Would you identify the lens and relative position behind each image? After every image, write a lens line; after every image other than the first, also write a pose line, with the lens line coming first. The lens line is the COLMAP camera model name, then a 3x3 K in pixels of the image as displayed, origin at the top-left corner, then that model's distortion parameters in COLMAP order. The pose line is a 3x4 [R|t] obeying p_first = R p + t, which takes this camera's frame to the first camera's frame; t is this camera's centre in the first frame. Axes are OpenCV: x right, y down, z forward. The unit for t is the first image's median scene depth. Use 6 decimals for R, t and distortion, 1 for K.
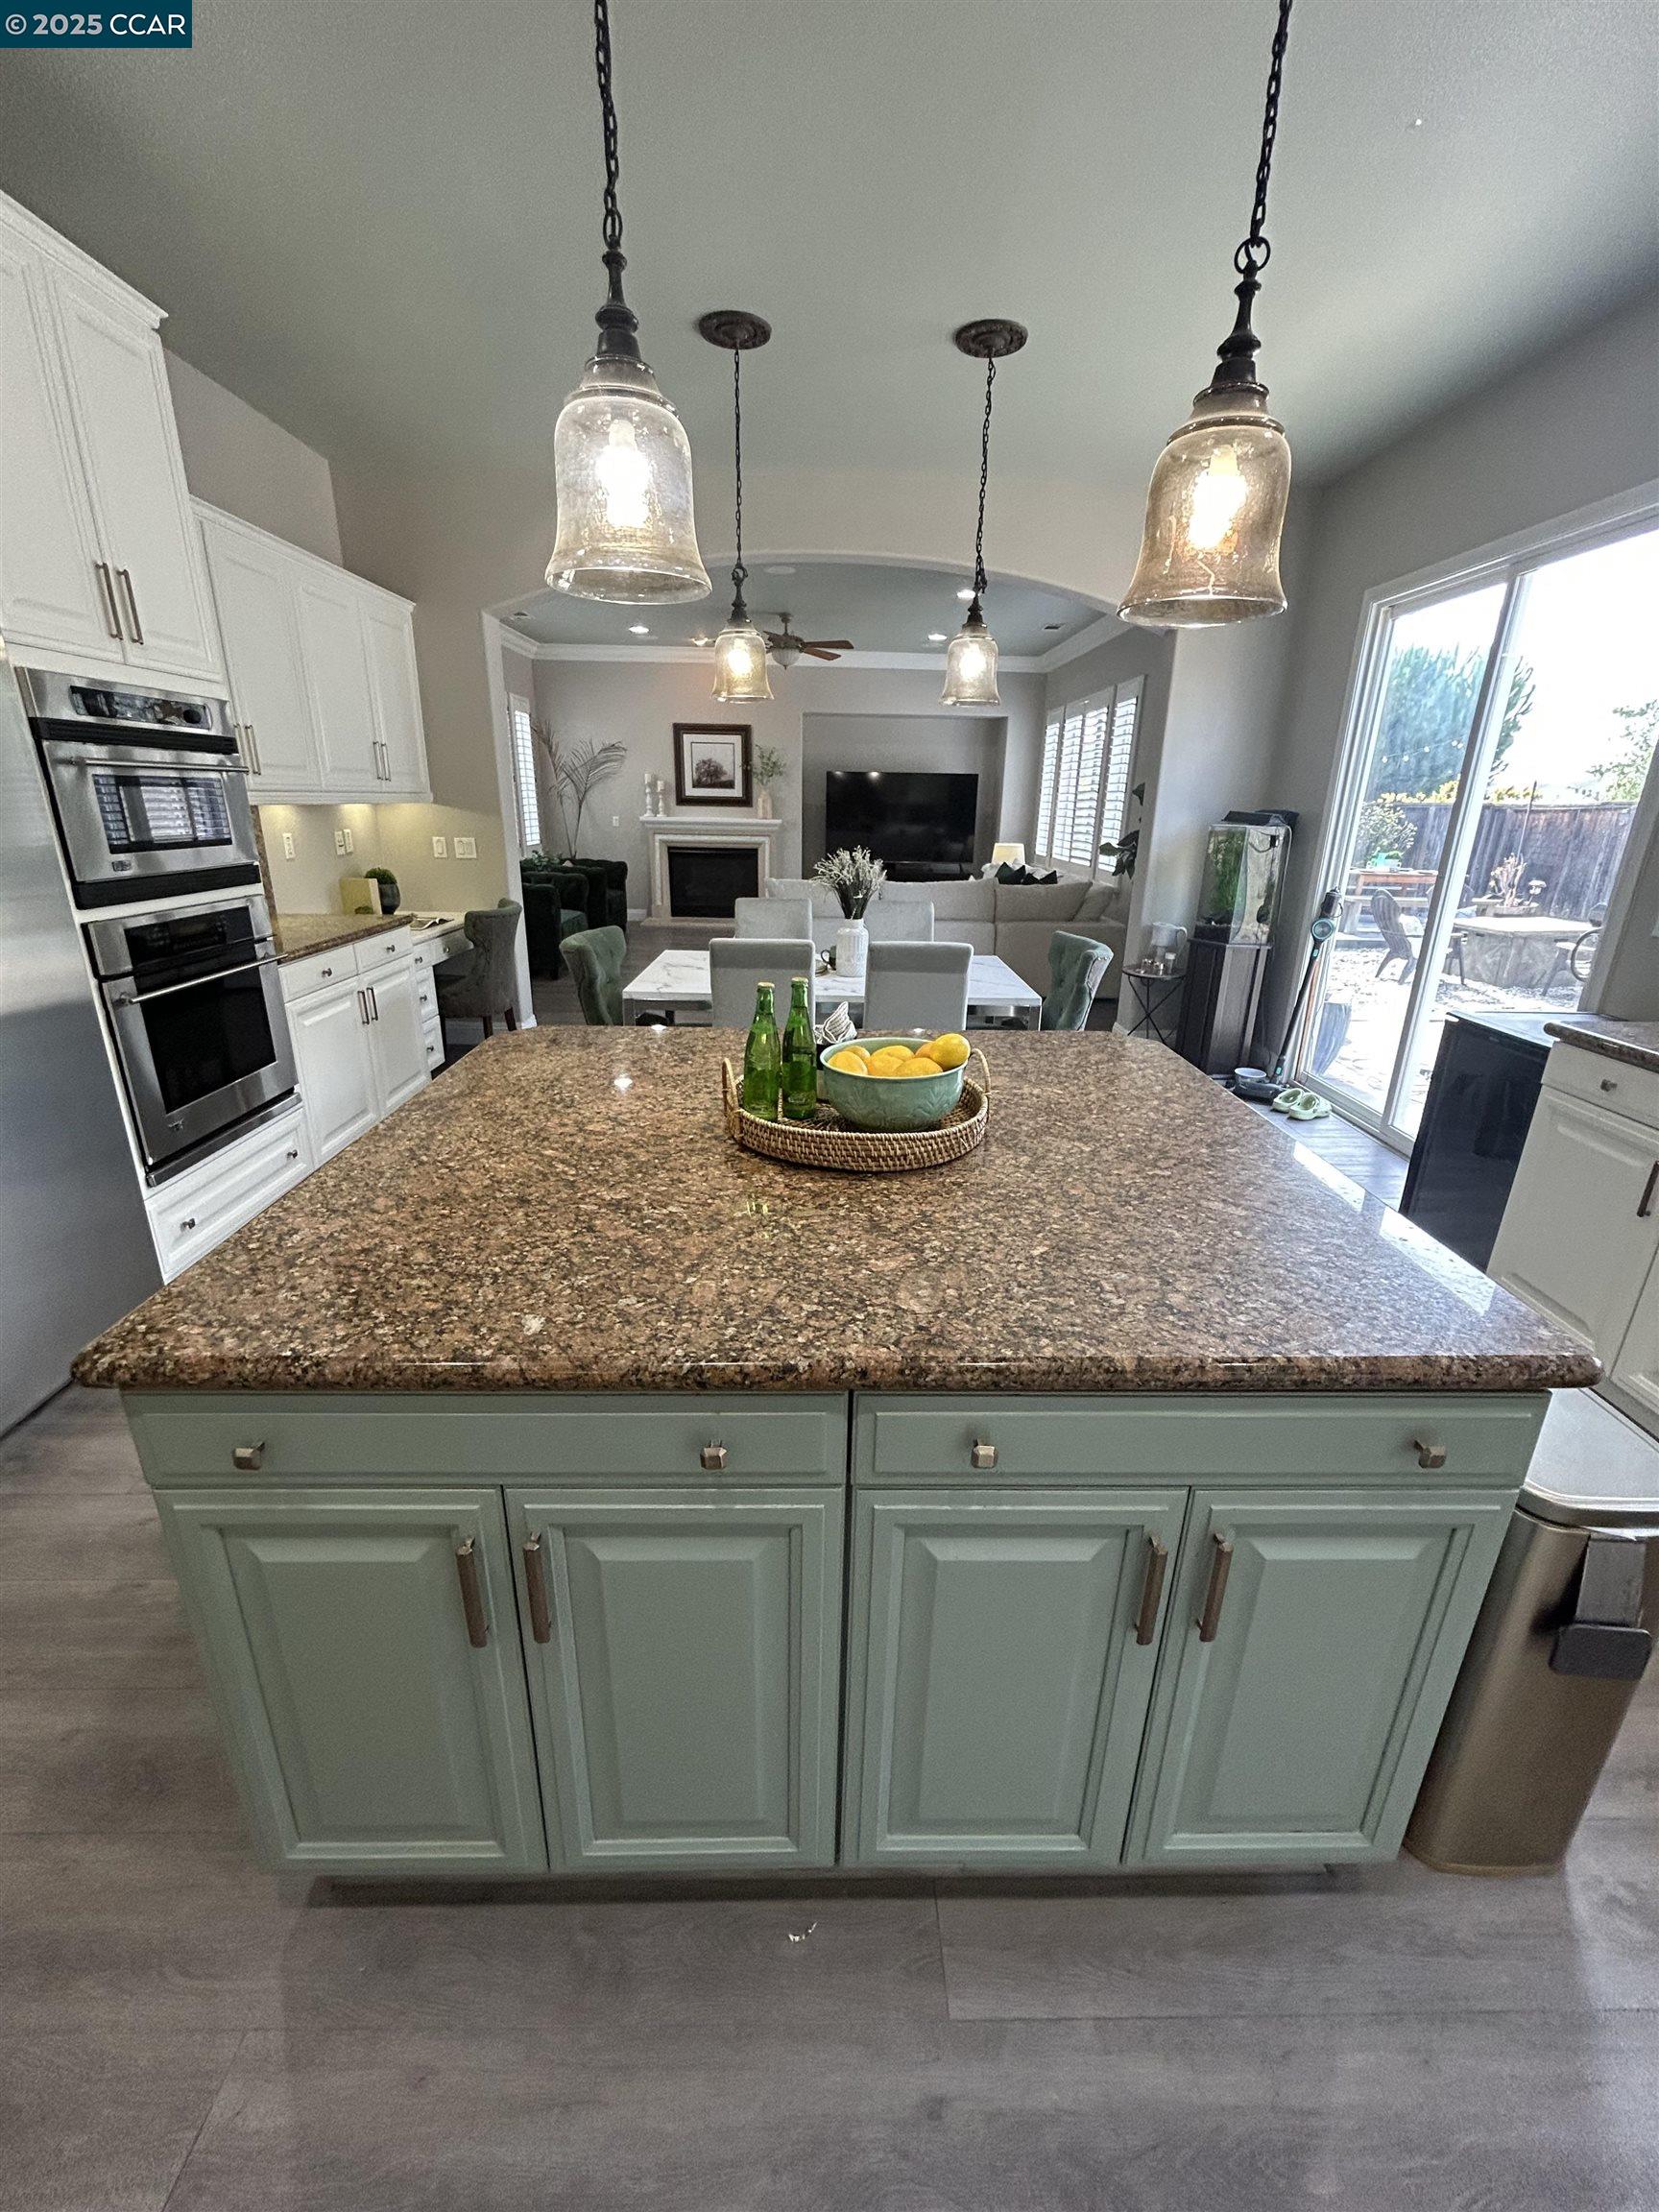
lens RADIAL K [[892.7, 0, 831.1], [0, 892.7, 1104.4], [0, 0, 1]] dist [-0.000357, 0.000626]
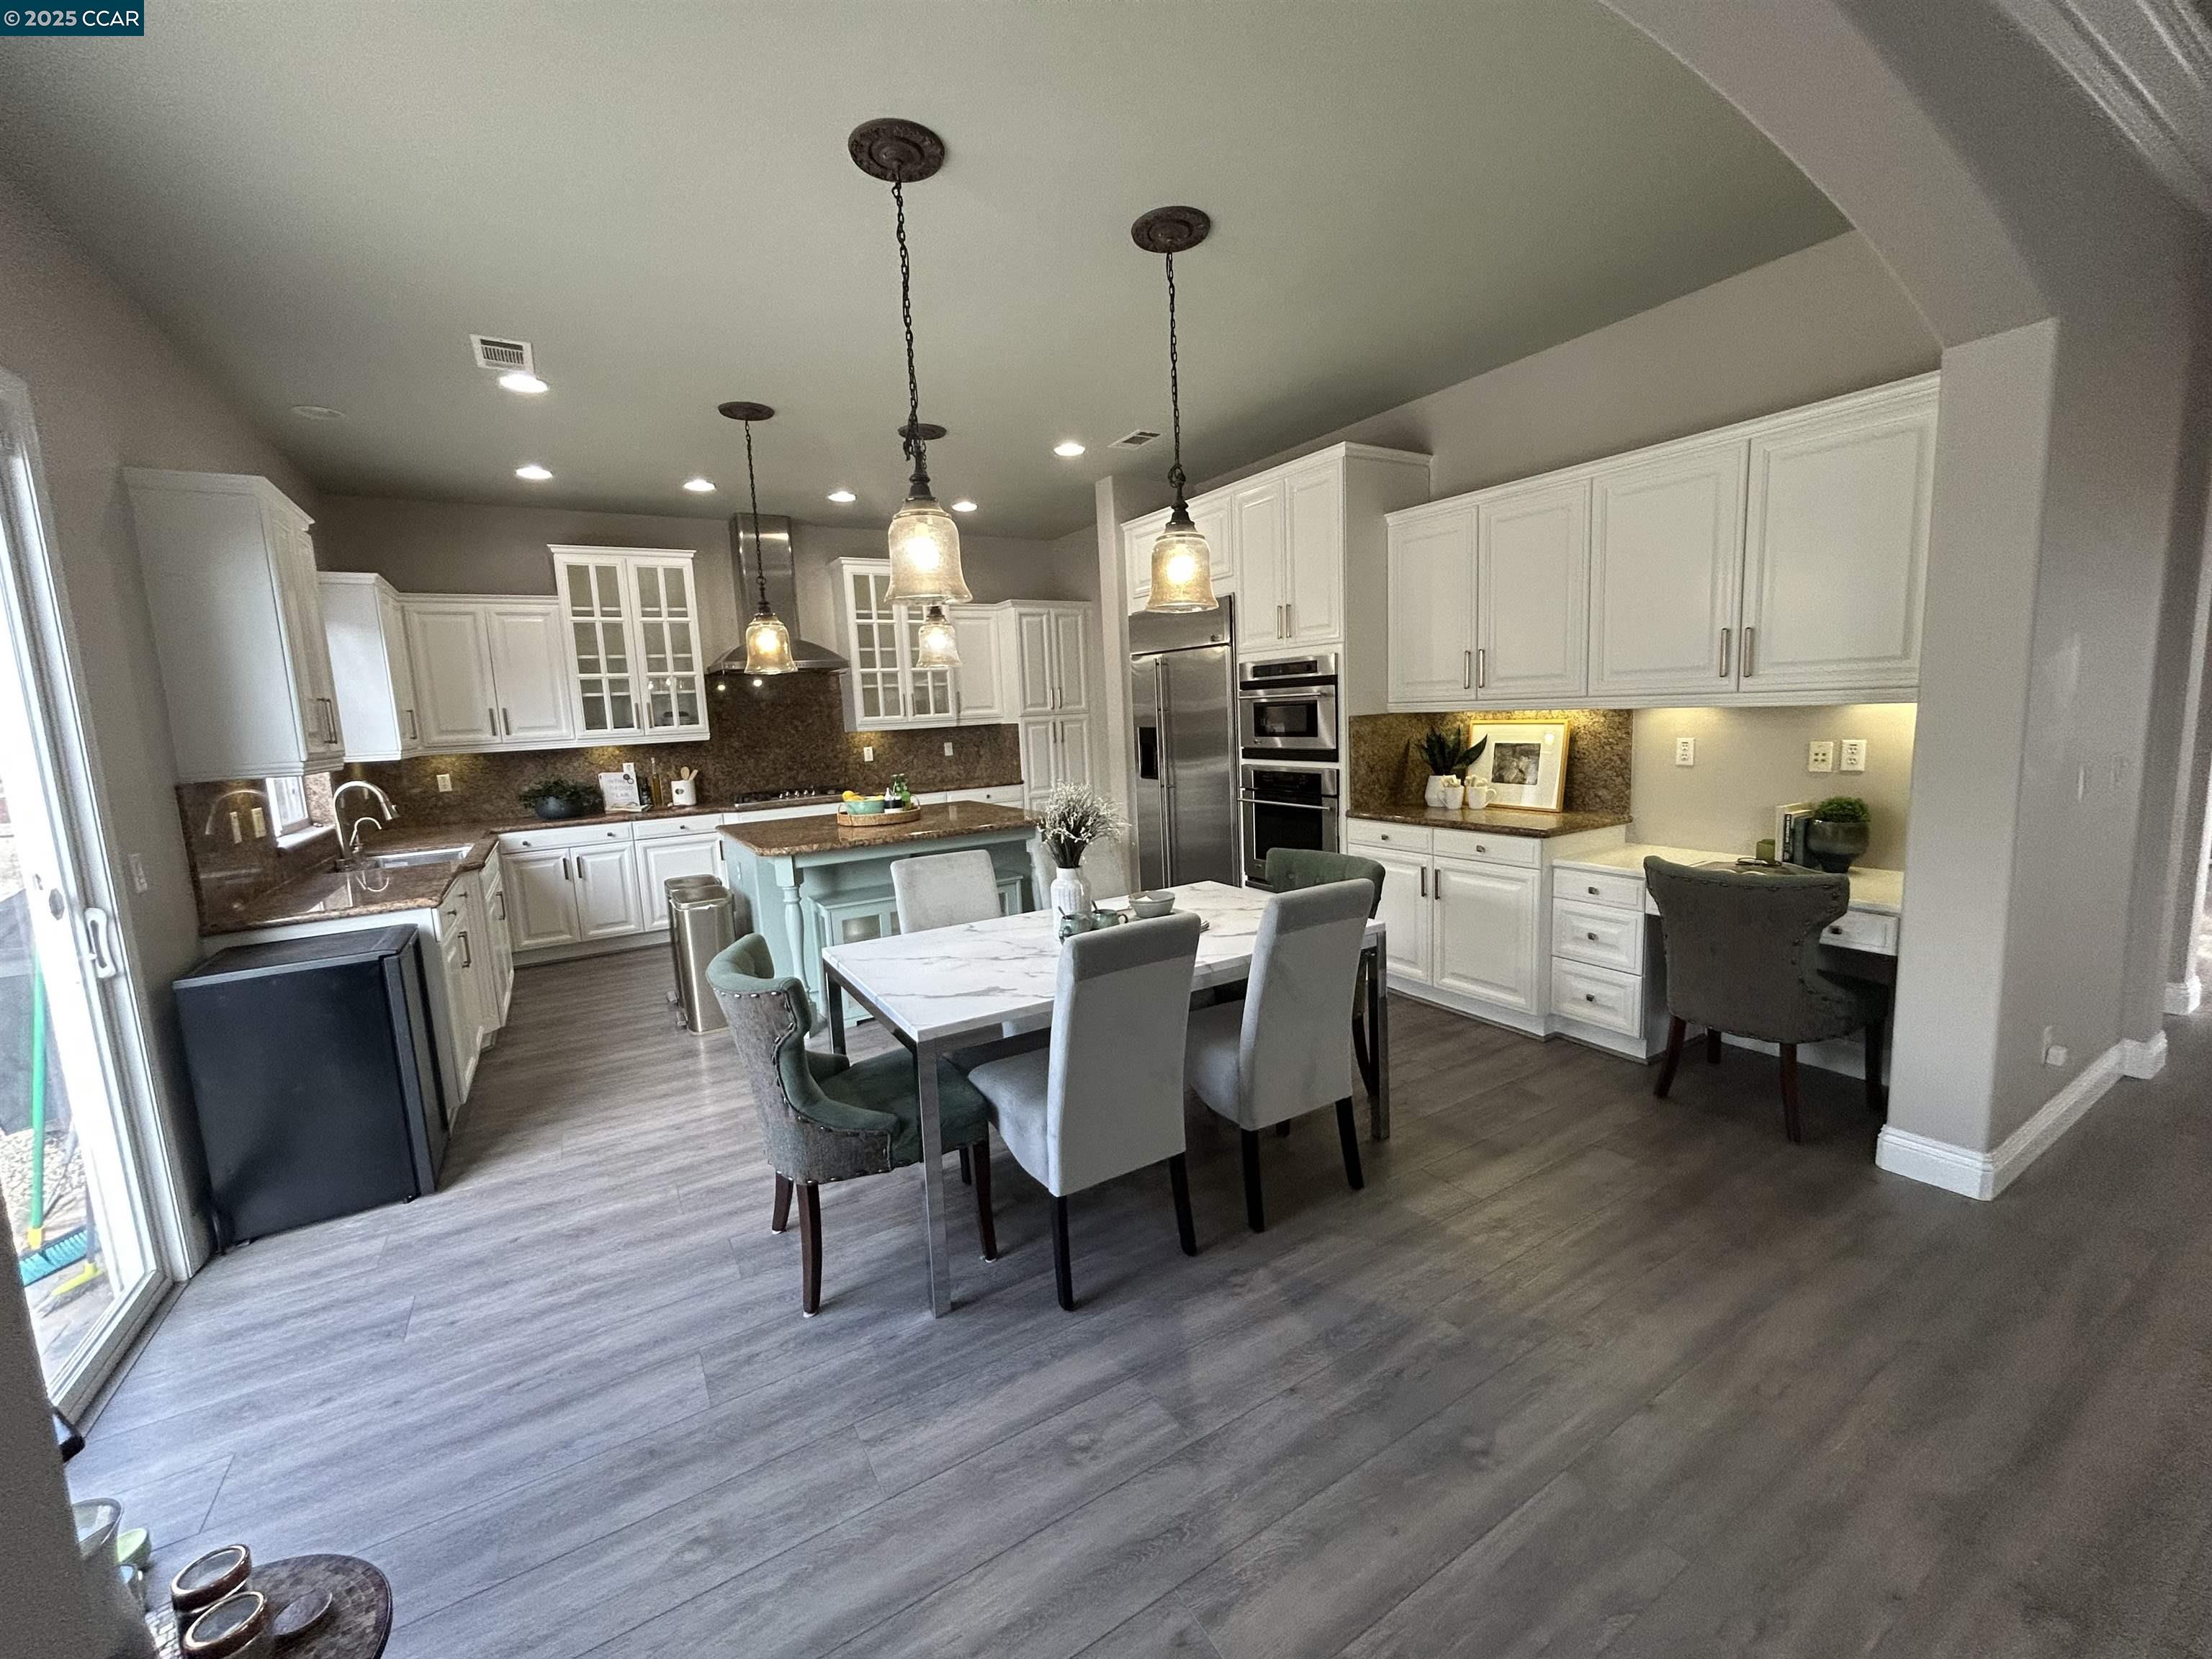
lens RADIAL K [[892.7, 0, 1102.3], [0, 892.7, 818.3], [0, 0, 1]] dist [-0.000357, 0.000626]
pose [[-0.863180, 0.087965, -0.497174, 0.280419], [-0.133011, 0.910304, 0.391989, -0.409698], [0.487060, 0.404487, -0.774056, 1.171547]]
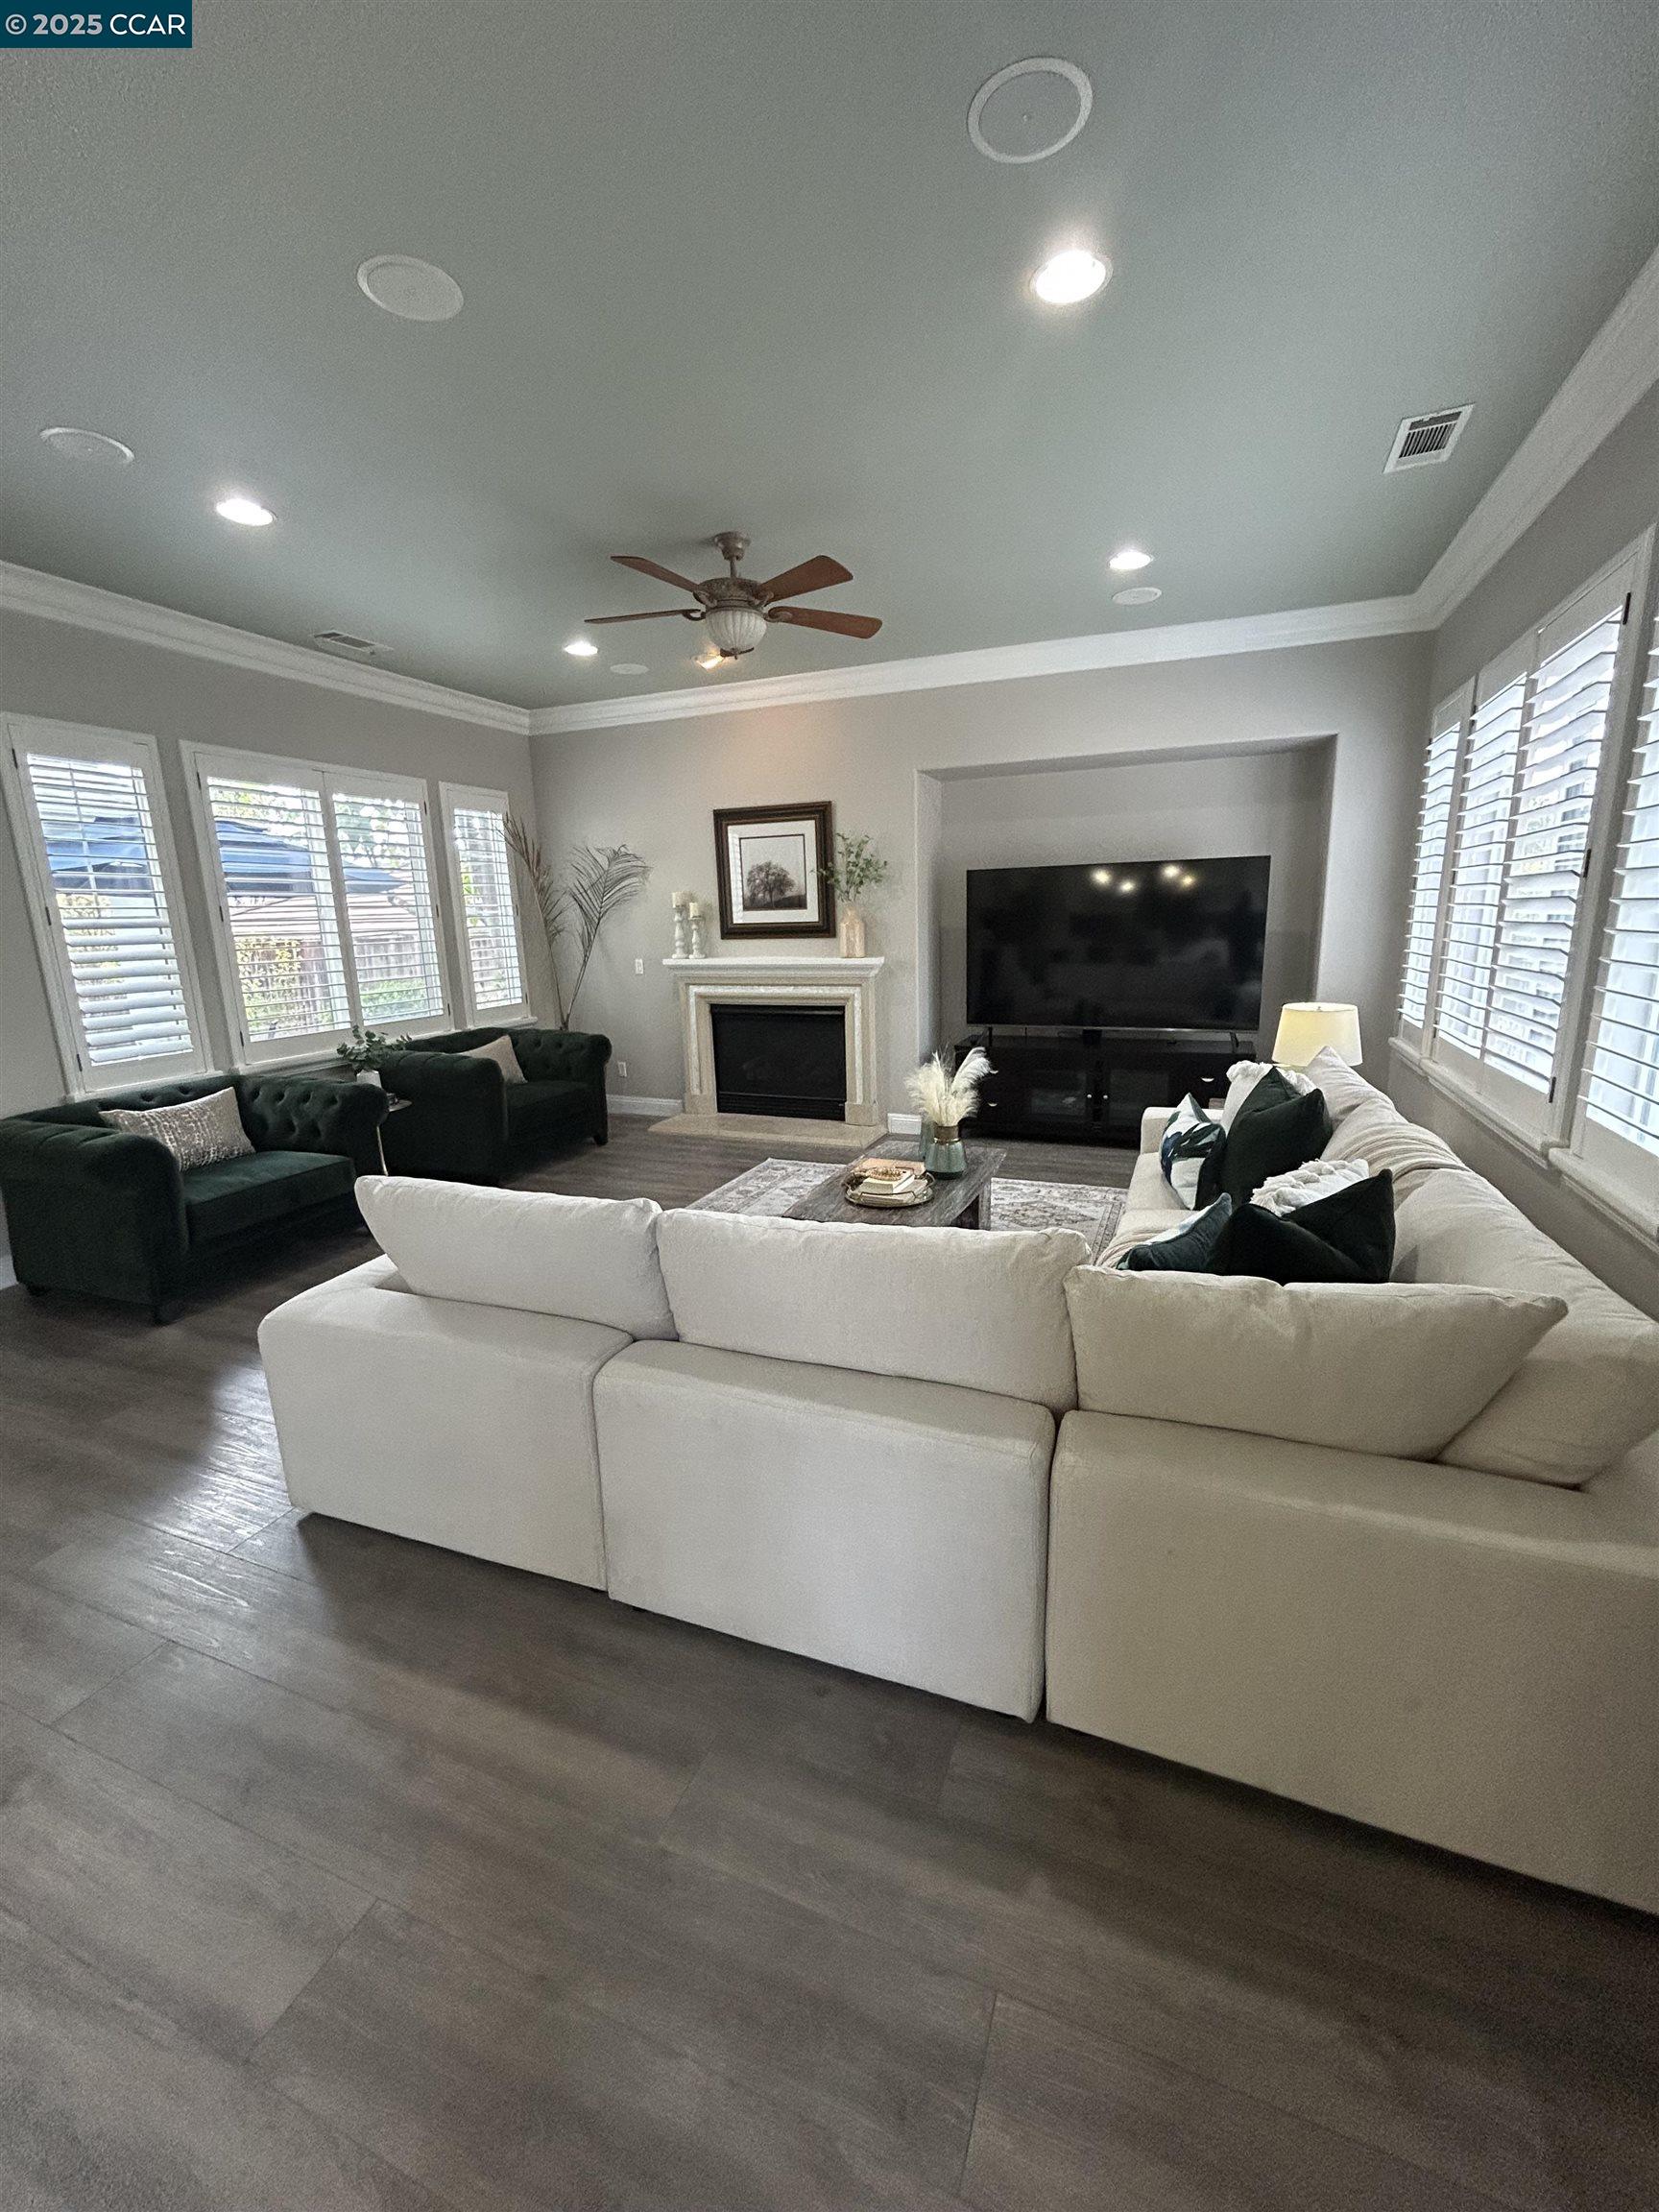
lens RADIAL K [[892.7, 0, 829.1], [0, 892.7, 1111.3], [0, 0, 1]] dist [-0.000357, 0.000626]
pose [[0.919772, 0.042377, -0.390158, 0.141332], [-0.085516, 0.991906, -0.093863, -0.168053], [0.383022, 0.119697, 0.915951, 0.484756]]
